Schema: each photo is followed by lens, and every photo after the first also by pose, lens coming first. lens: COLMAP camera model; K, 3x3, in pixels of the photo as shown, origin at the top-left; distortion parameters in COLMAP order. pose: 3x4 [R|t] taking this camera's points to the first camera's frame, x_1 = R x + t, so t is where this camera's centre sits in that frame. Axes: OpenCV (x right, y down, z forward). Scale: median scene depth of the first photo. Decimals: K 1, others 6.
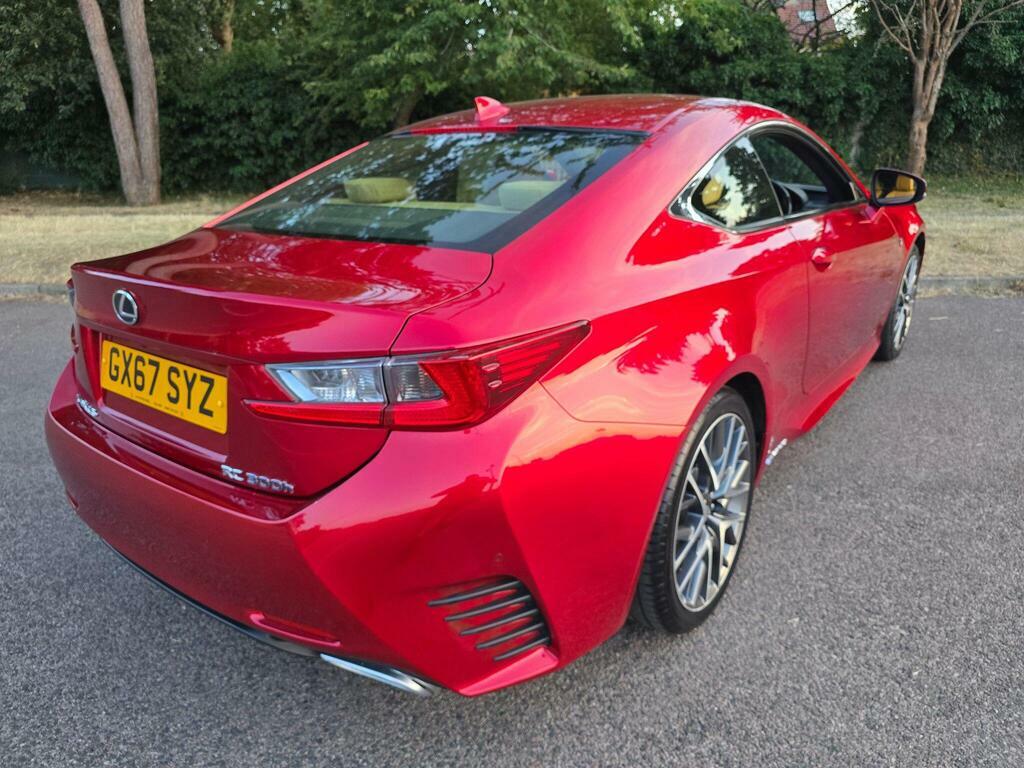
lens RADIAL K [[691.8, 0, 517.1], [0, 691.8, 377.5], [0, 0, 1]] dist [0.025891, -0.024802]
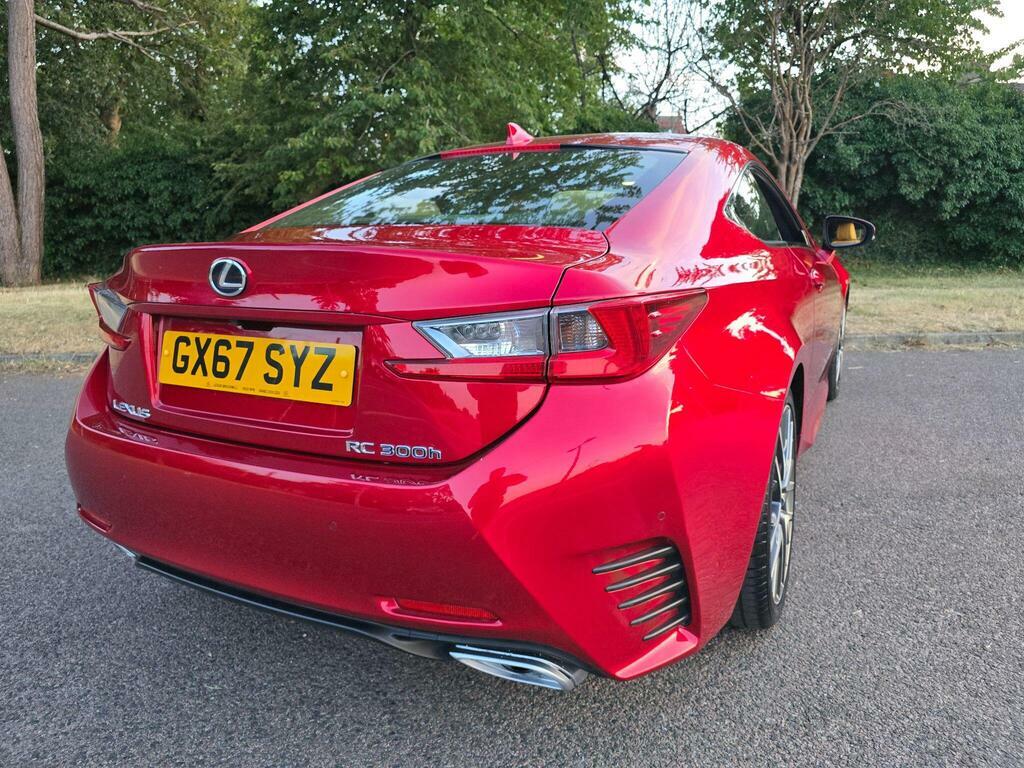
lens RADIAL K [[687.5, 0, 518.1], [0, 687.5, 370.0], [0, 0, 1]] dist [0.031853, -0.027886]
pose [[0.986572, -0.016944, 0.162444, -0.039837], [0.039617, 0.989727, -0.137371, 0.019314], [-0.158448, 0.141962, 0.977108, 0.007055]]
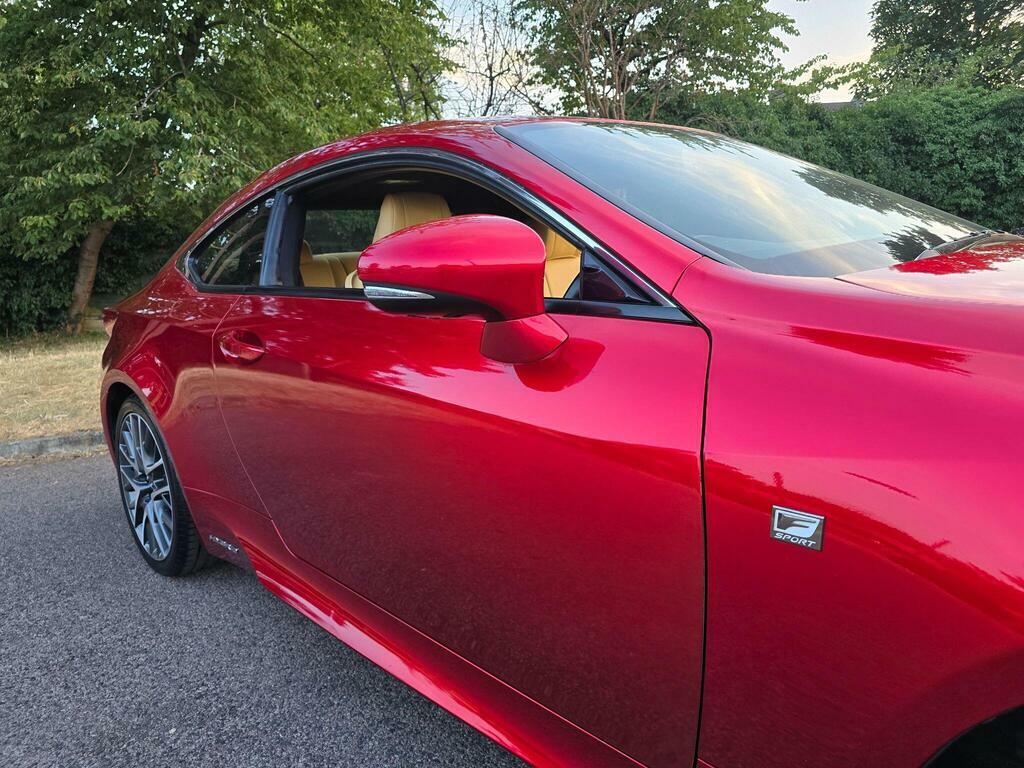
lens RADIAL K [[688.9, 0, 502.7], [0, 688.9, 378.5], [0, 0, 1]] dist [0.038386, -0.032563]
pose [[0.942782, -0.100038, 0.318049, 0.036555], [0.155740, 0.975594, -0.154797, -0.002861], [-0.294801, 0.195473, 0.935352, 0.070974]]
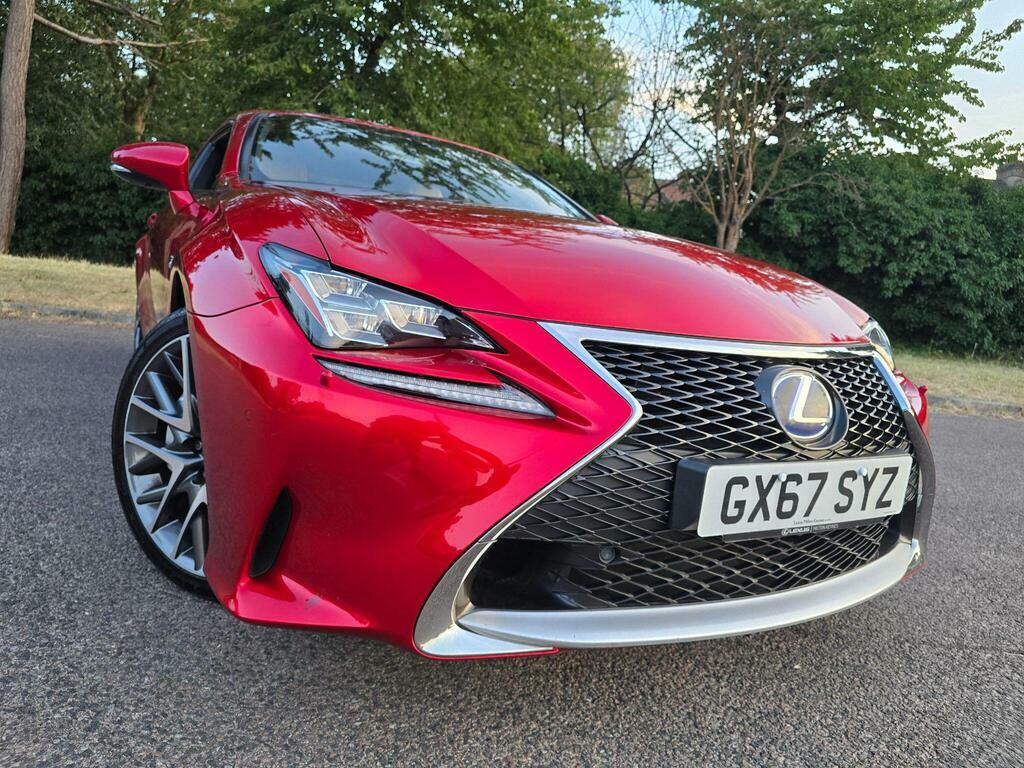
lens RADIAL K [[684.4, 0, 500.9], [0, 684.4, 386.4], [0, 0, 1]] dist [0.033946, -0.030161]
pose [[0.989138, 0.113587, 0.093294, 0.142832], [-0.095278, 0.978765, -0.181496, 0.054529], [-0.111929, 0.170636, 0.978956, -0.034560]]
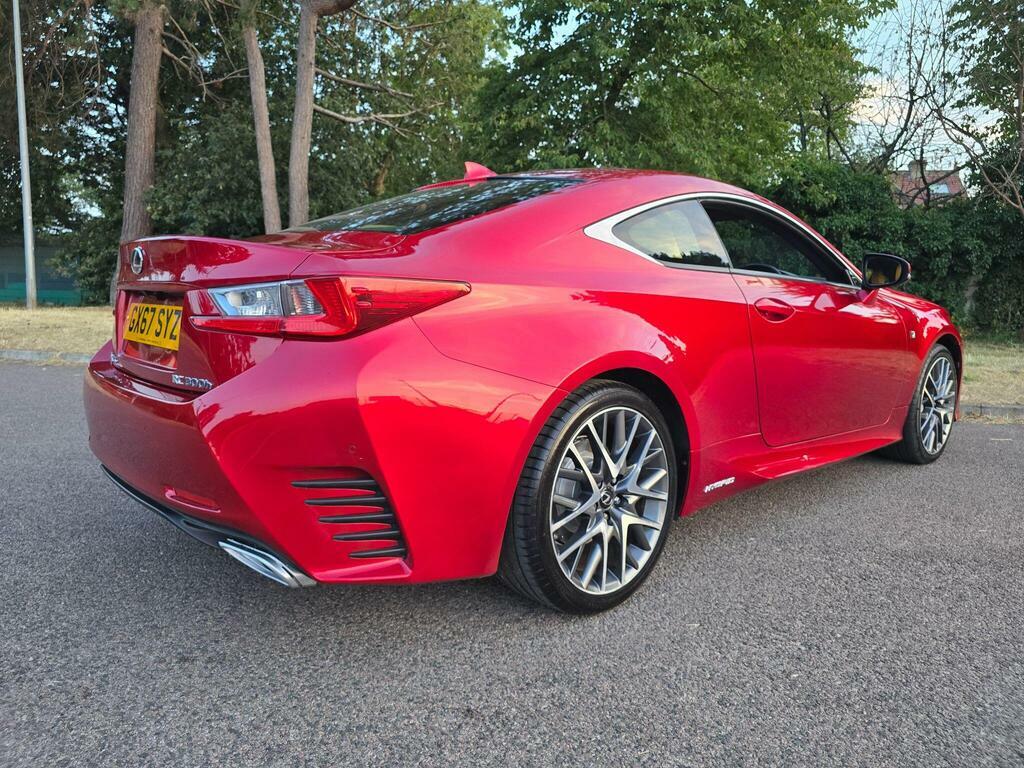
lens RADIAL K [[687.9, 0, 507.1], [0, 687.9, 367.2], [0, 0, 1]] dist [0.043085, -0.038687]
pose [[0.980881, 0.066122, -0.183031, 0.047239], [-0.105132, 0.971500, -0.212449, 0.036785], [0.163767, 0.227630, 0.959878, -0.014593]]
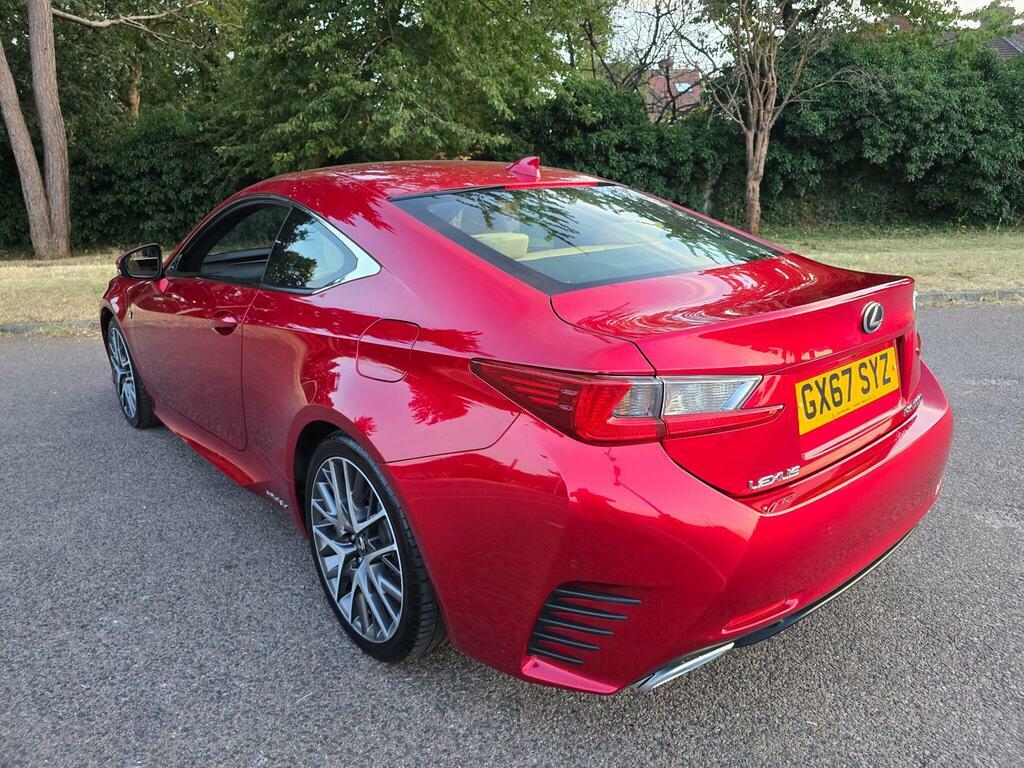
lens RADIAL K [[679.9, 0, 515.7], [0, 679.9, 371.1], [0, 0, 1]] dist [0.044876, -0.039482]
pose [[0.992317, -0.033260, 0.119164, 0.023509], [0.042600, 0.996143, -0.076711, 0.032327], [-0.116153, 0.081198, 0.989907, -0.094784]]
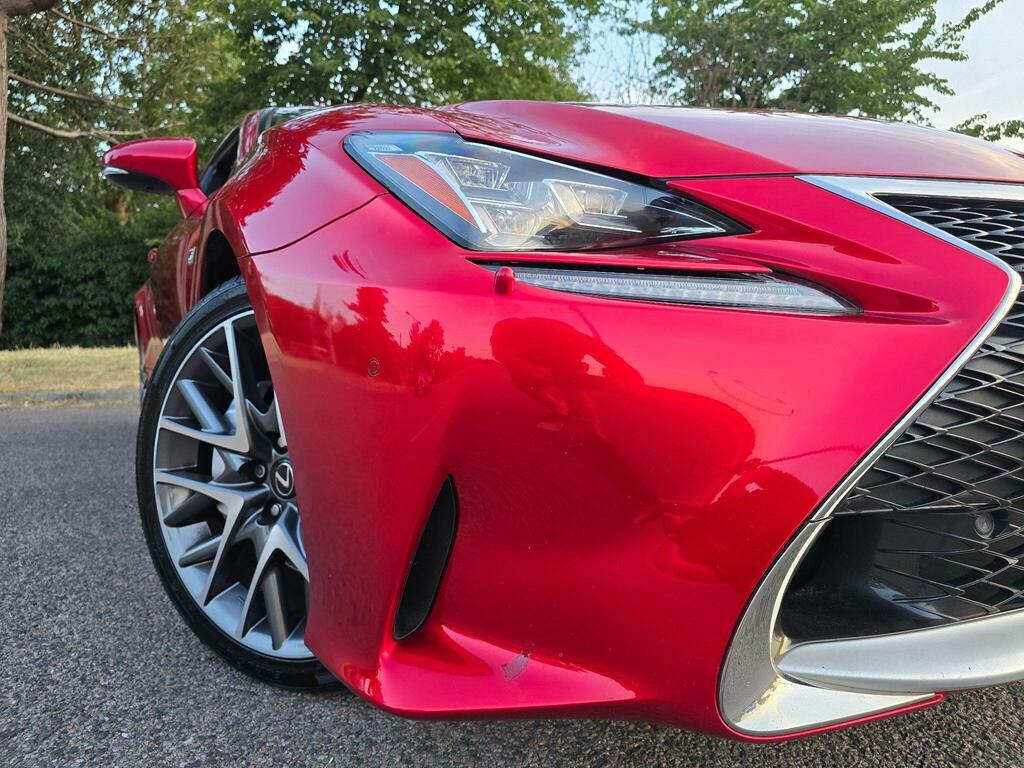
lens RADIAL K [[688.5, 0, 517.0], [0, 688.5, 375.8], [0, 0, 1]] dist [0.032129, -0.031553]
pose [[0.994327, -0.003600, 0.106304, 0.124766], [0.031788, 0.963808, -0.264695, 0.060545], [-0.101504, 0.266573, 0.958455, 0.003539]]
